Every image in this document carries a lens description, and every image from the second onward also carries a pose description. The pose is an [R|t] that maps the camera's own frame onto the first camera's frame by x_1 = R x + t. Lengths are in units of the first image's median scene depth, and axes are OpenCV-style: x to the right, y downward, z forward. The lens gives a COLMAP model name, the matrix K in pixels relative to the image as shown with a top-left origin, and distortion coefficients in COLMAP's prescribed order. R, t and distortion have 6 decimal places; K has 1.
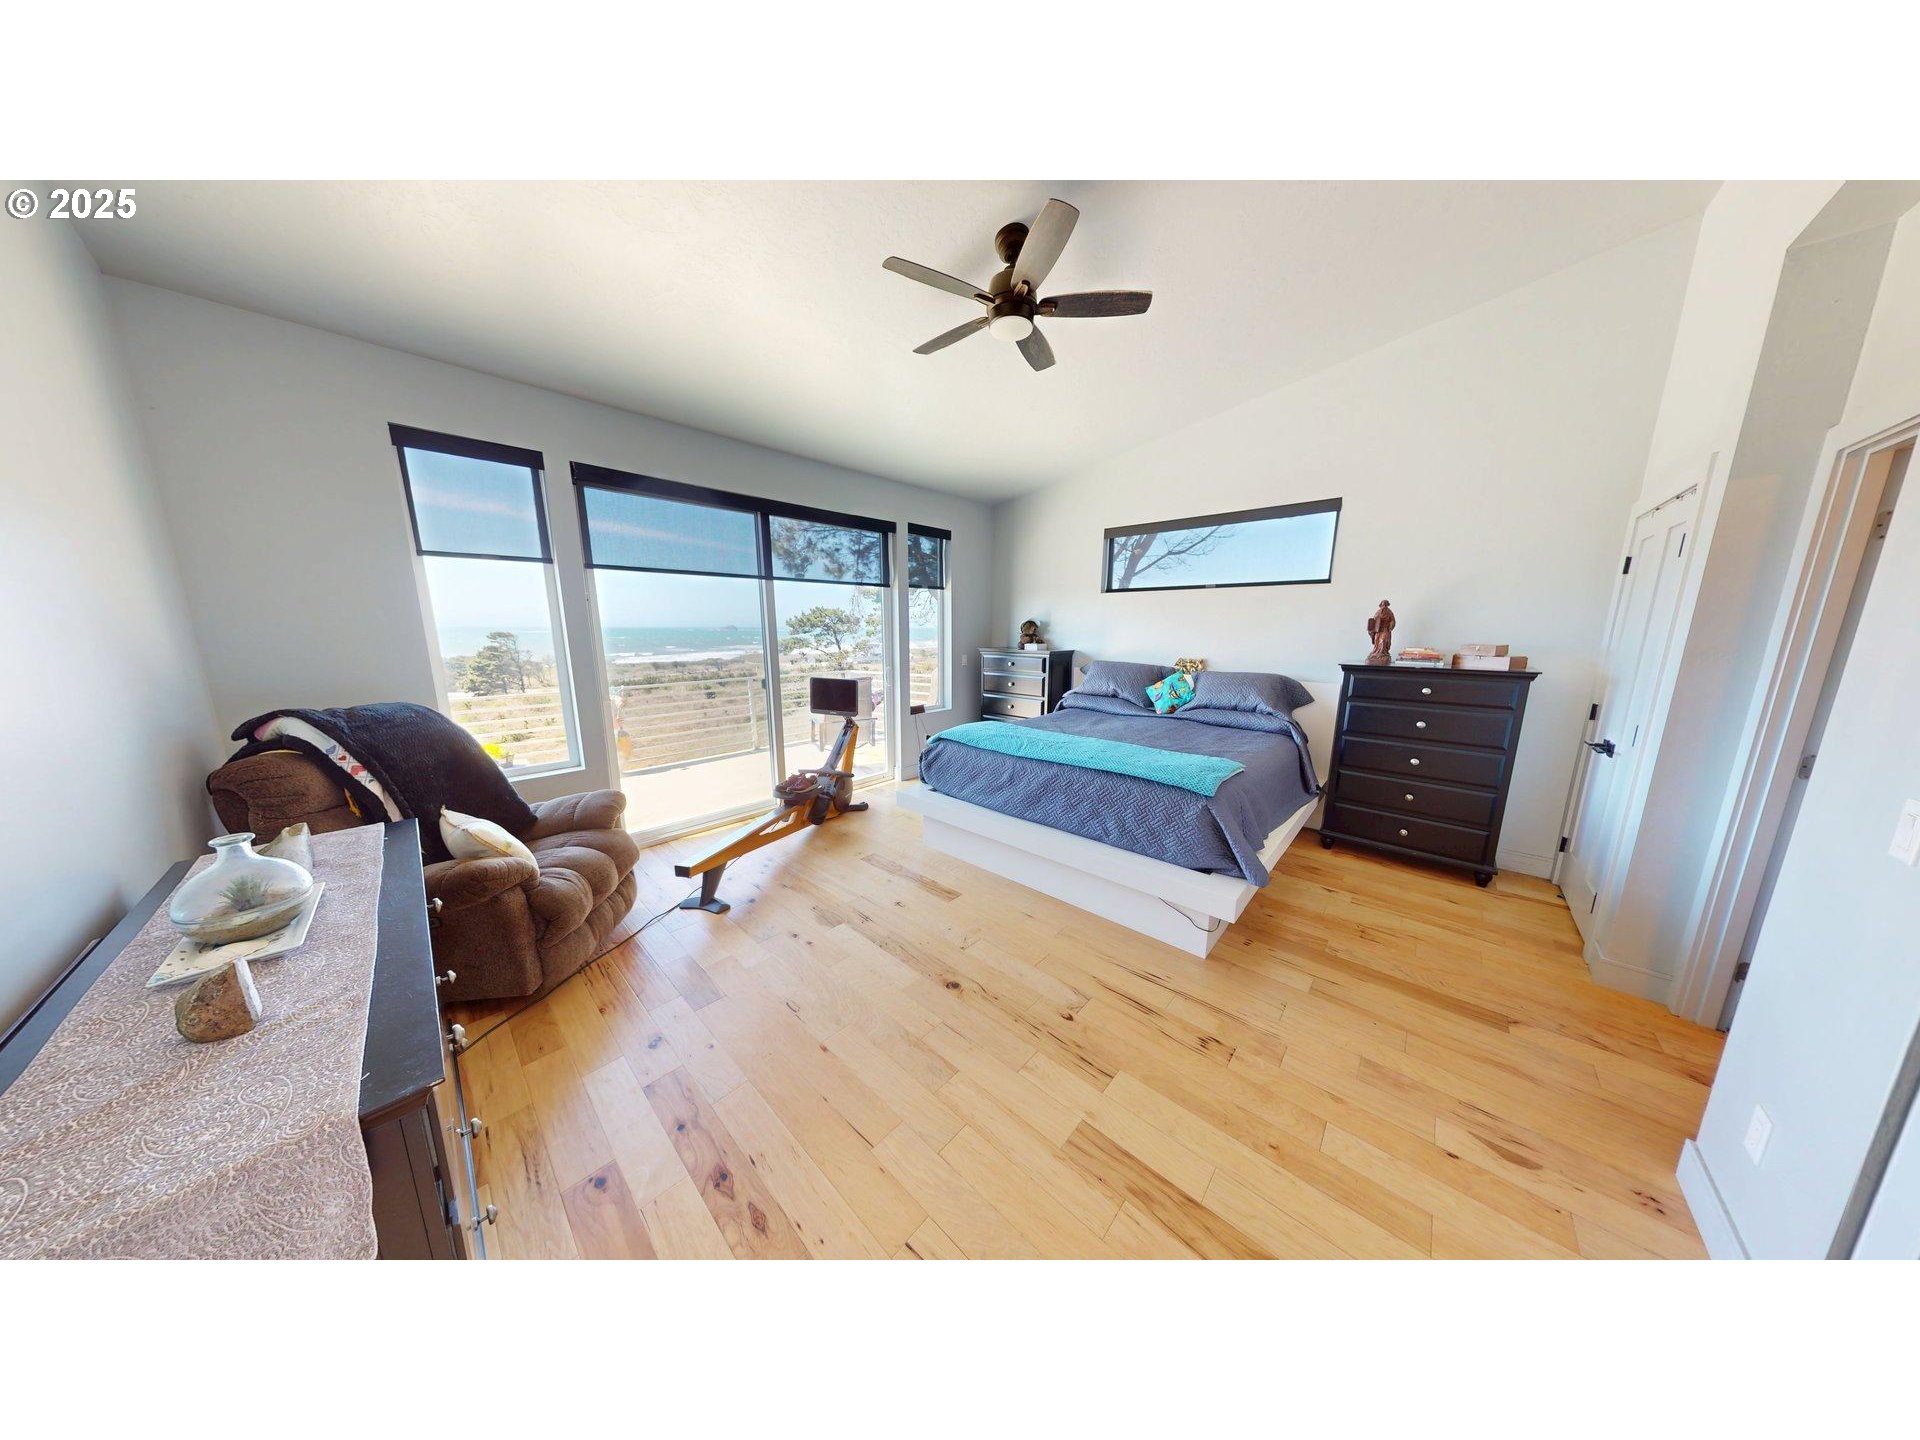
lens RADIAL K [[518.8, 0, 960.2], [0, 518.8, 722.1], [0, 0, 1]] dist [-0.000091, -0.000014]
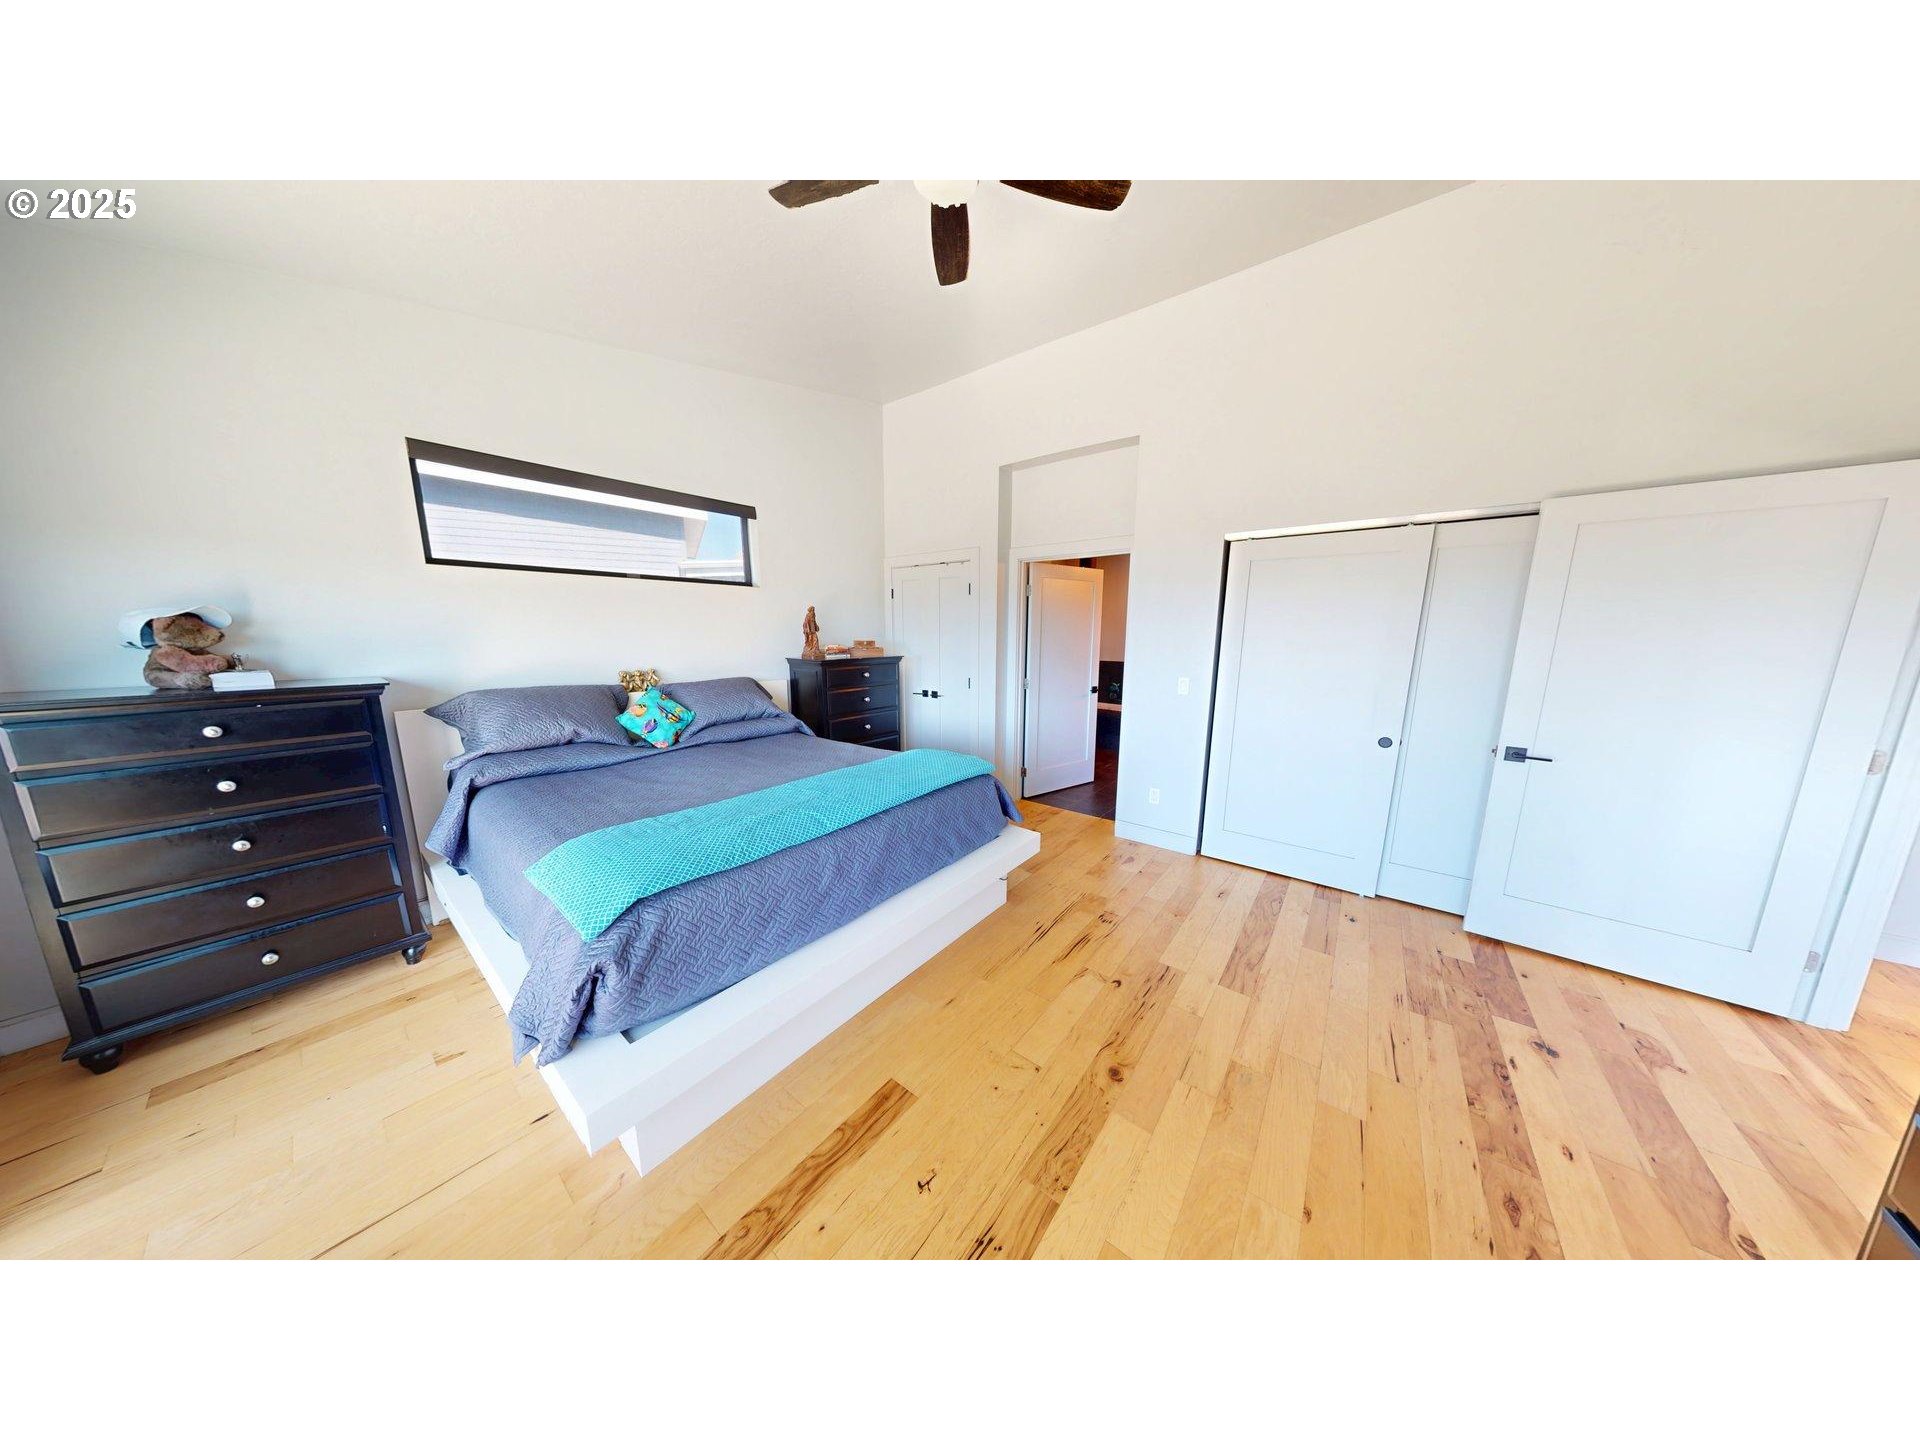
lens RADIAL K [[518.8, 0, 960.2], [0, 518.8, 722.1], [0, 0, 1]] dist [-0.000091, -0.000014]
pose [[-0.075191, -0.180571, 0.980684, -0.527724], [0.181336, 0.964593, 0.191512, -0.167990], [-0.980542, 0.192233, -0.039785, 0.892527]]
